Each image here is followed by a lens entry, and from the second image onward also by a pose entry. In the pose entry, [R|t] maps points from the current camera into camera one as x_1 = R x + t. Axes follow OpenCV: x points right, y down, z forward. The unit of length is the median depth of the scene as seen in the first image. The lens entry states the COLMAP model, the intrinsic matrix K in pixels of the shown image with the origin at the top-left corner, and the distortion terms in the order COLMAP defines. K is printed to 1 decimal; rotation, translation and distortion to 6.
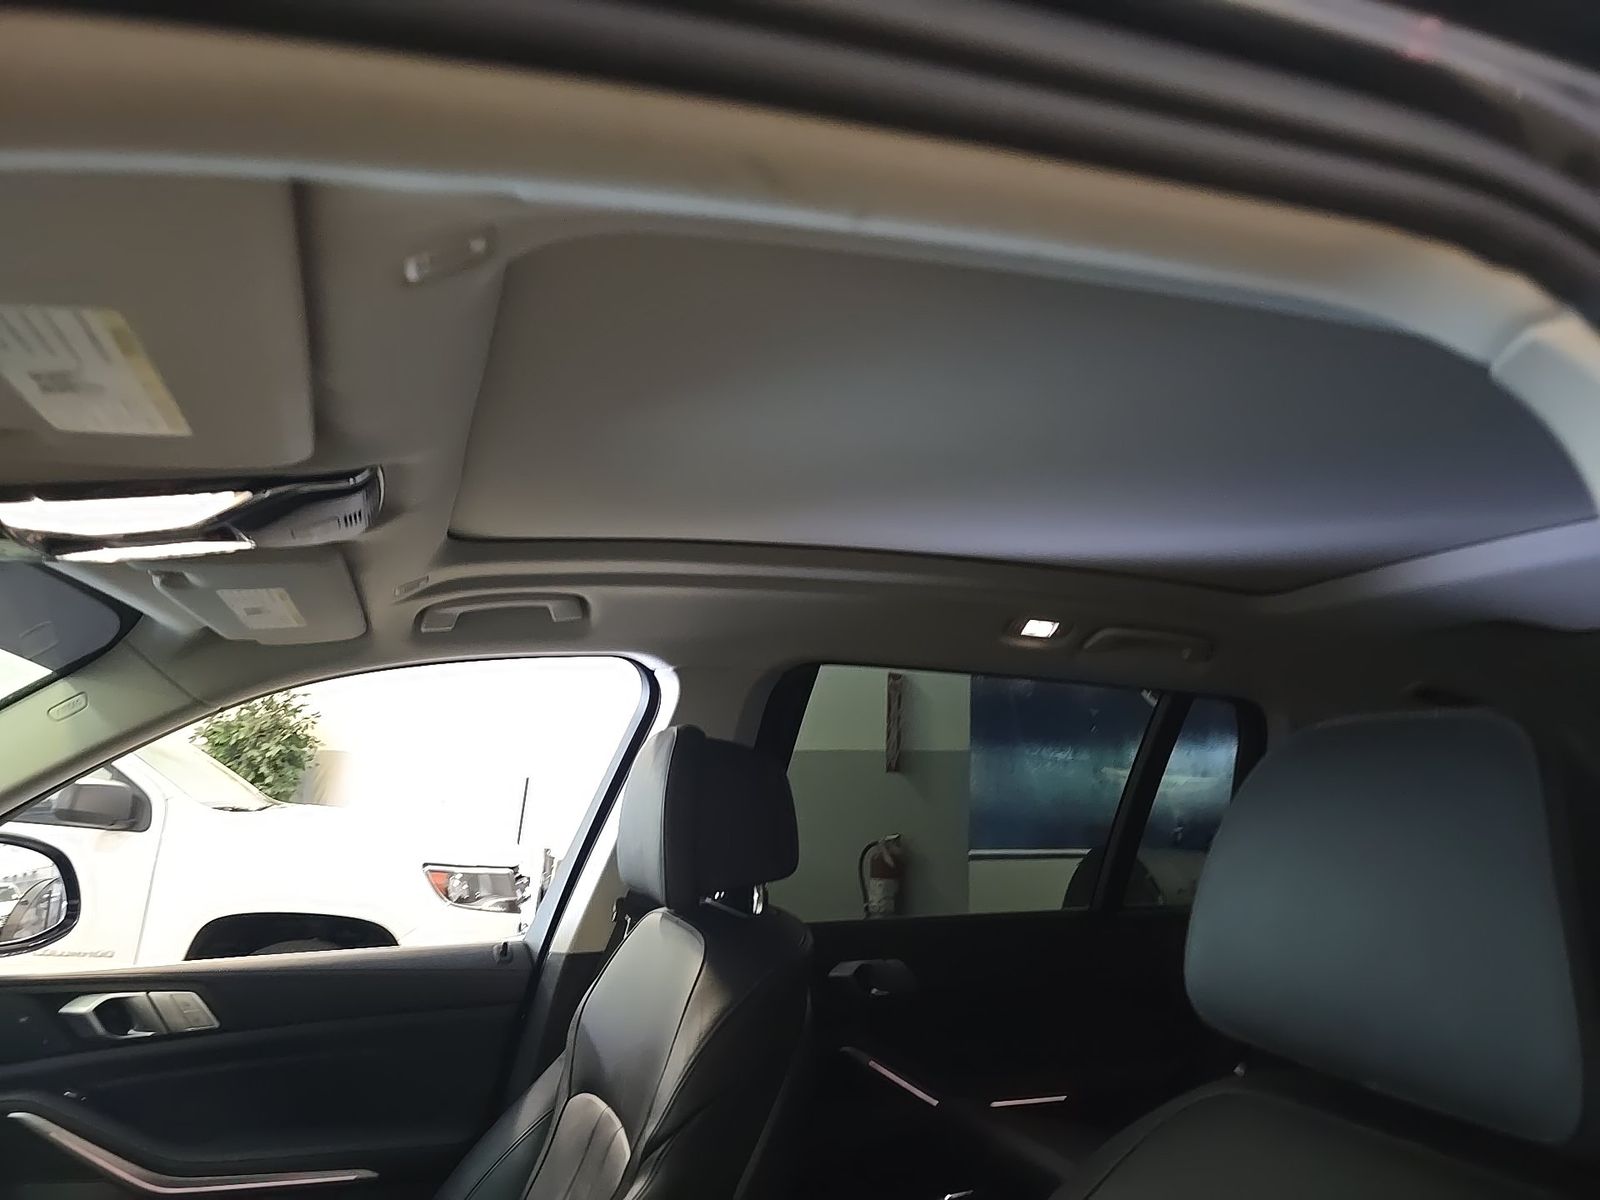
lens RADIAL K [[1066.6, 0, 792.0], [0, 1066.6, 599.7], [0, 0, 1]] dist [0.037175, -0.009070]
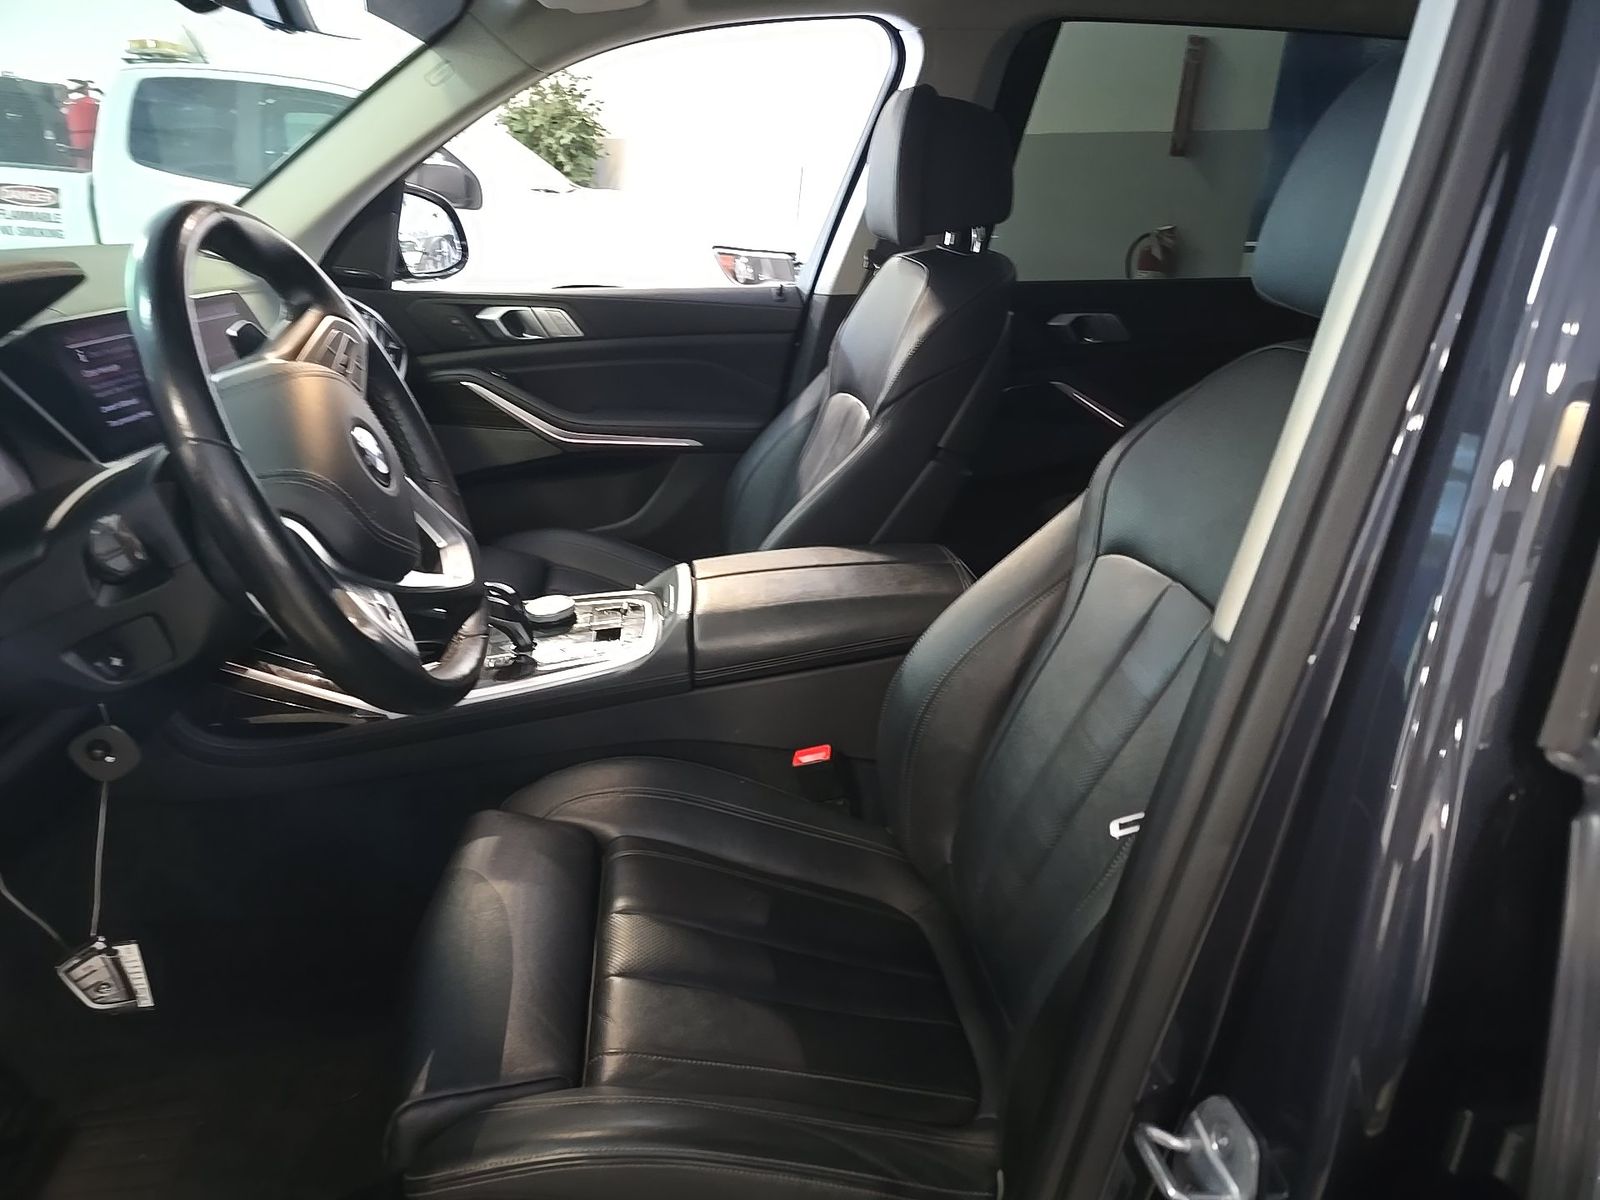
lens RADIAL K [[1066.6, 0, 790.4], [0, 1066.6, 600.6], [0, 0, 1]] dist [0.037175, -0.009070]
pose [[0.968397, 0.095209, -0.230528, 0.060553], [0.037451, 0.858290, 0.511797, -0.001970], [0.246587, -0.504256, 0.827599, -0.196371]]
